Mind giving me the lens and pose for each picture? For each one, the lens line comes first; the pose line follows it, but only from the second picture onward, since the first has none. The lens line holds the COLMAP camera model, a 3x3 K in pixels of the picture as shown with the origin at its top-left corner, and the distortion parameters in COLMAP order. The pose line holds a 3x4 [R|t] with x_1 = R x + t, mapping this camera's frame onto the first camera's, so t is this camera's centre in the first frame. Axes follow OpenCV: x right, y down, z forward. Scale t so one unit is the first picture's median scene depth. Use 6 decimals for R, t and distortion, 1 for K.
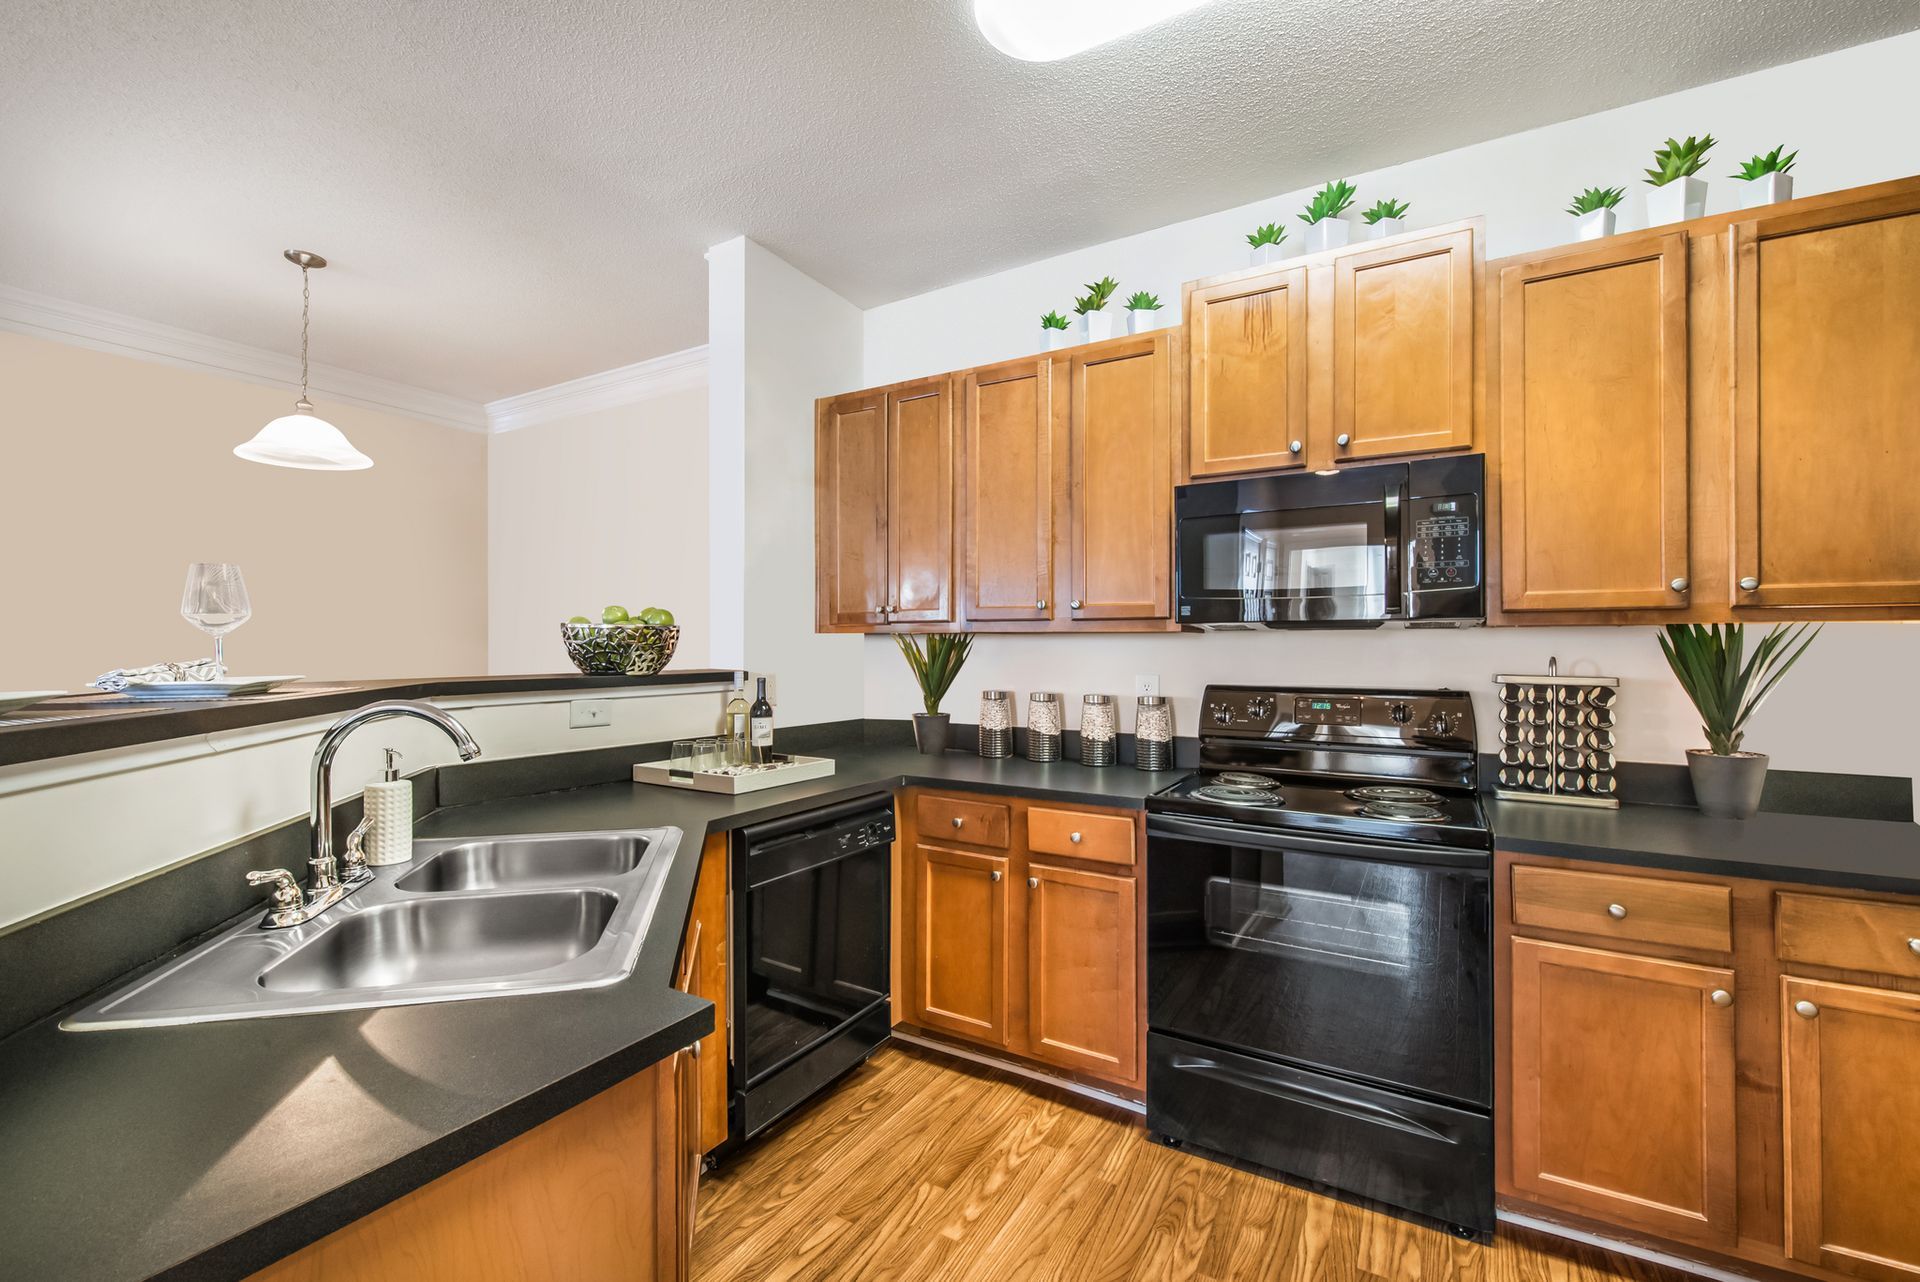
lens RADIAL K [[773.8, 0, 1003.1], [0, 773.8, 654.5], [0, 0, 1]] dist [-0.006100, -0.001570]
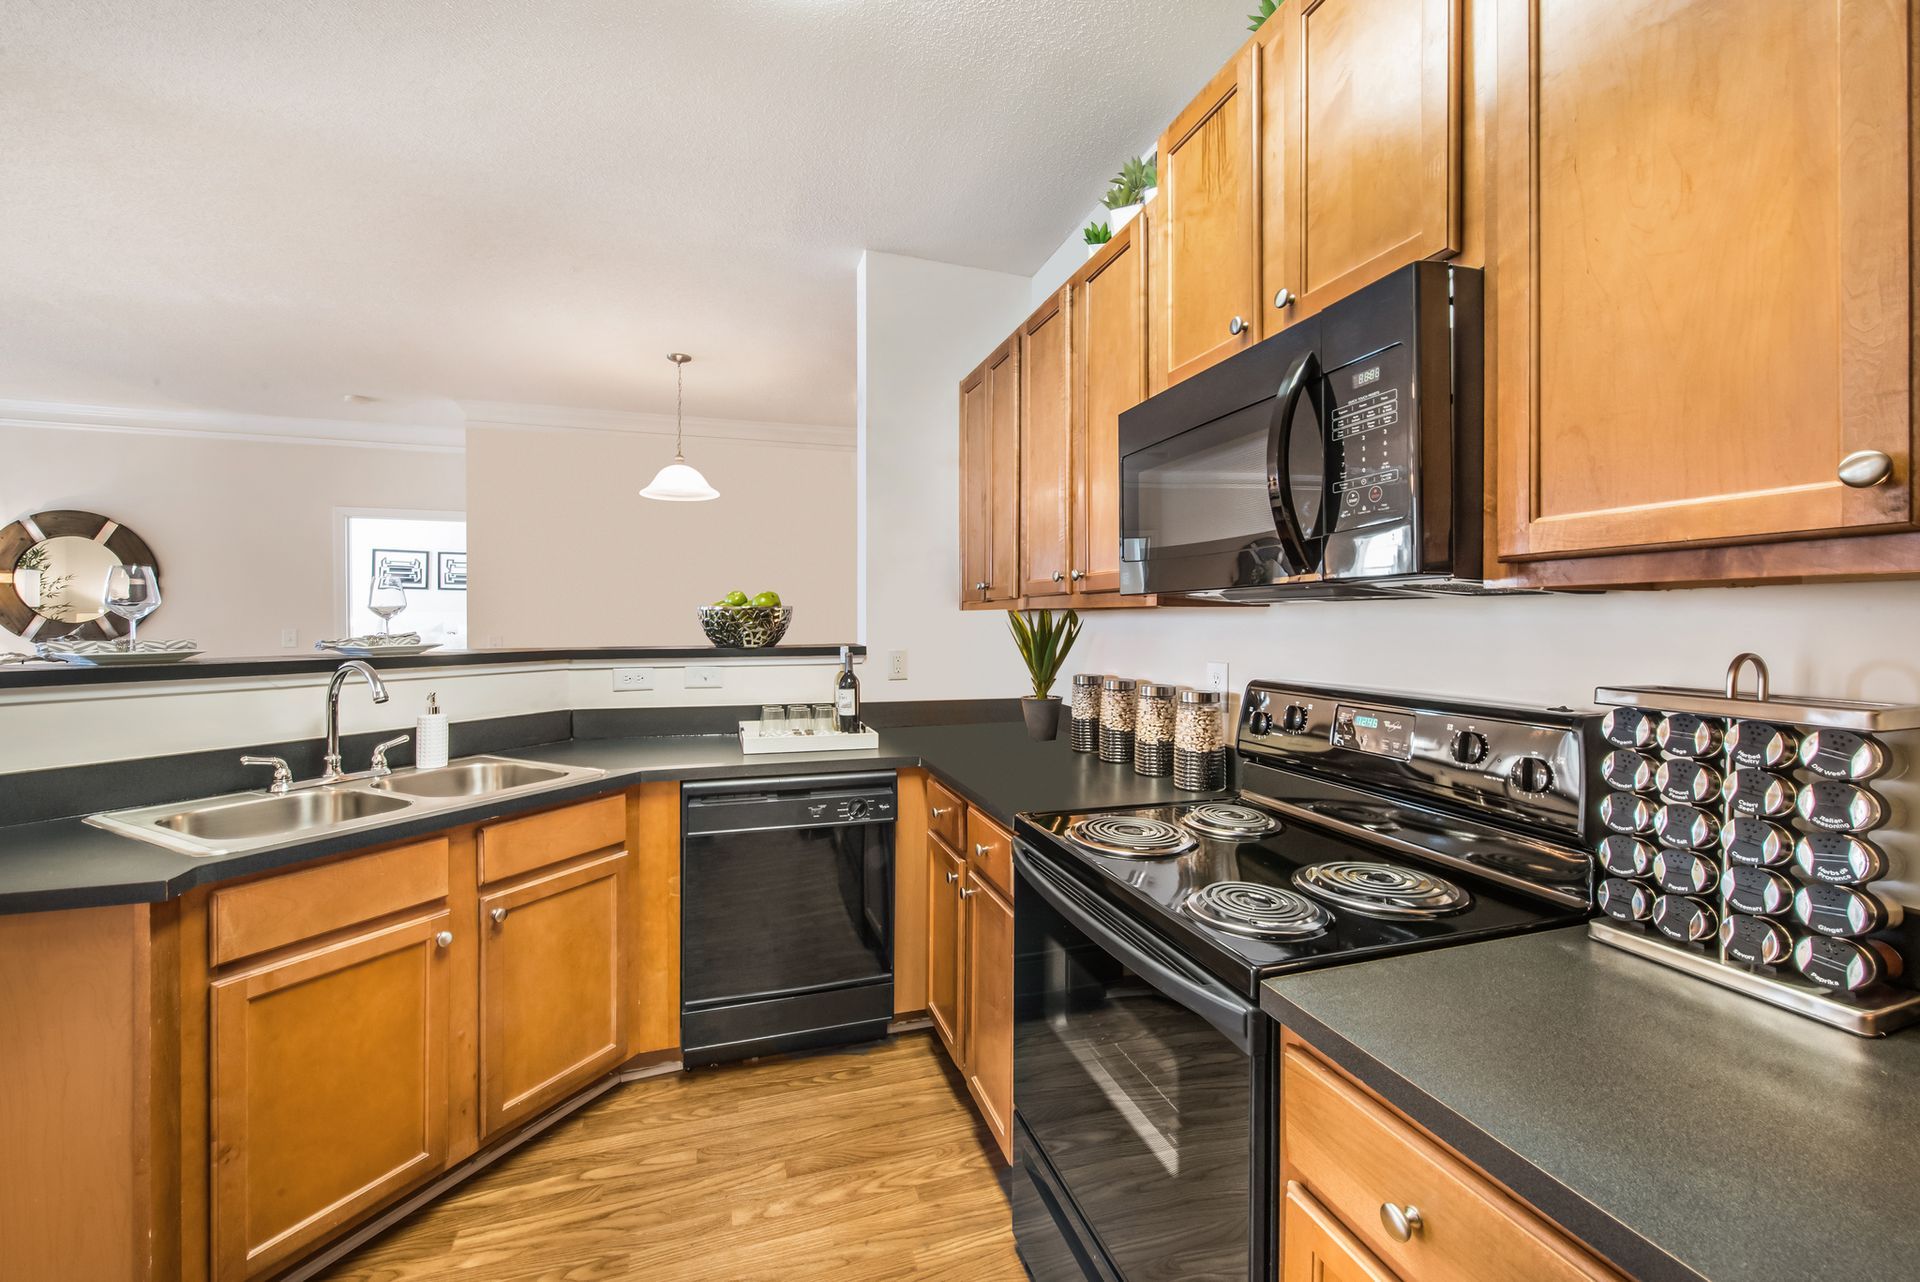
lens RADIAL K [[773.8, 0, 979.1], [0, 773.8, 624.6], [0, 0, 1]] dist [-0.006100, -0.001570]
pose [[0.754315, 0.003061, -0.656505, 0.603863], [-0.006289, 0.999977, -0.002564, -0.009155], [0.656482, 0.006063, 0.754317, 0.332247]]
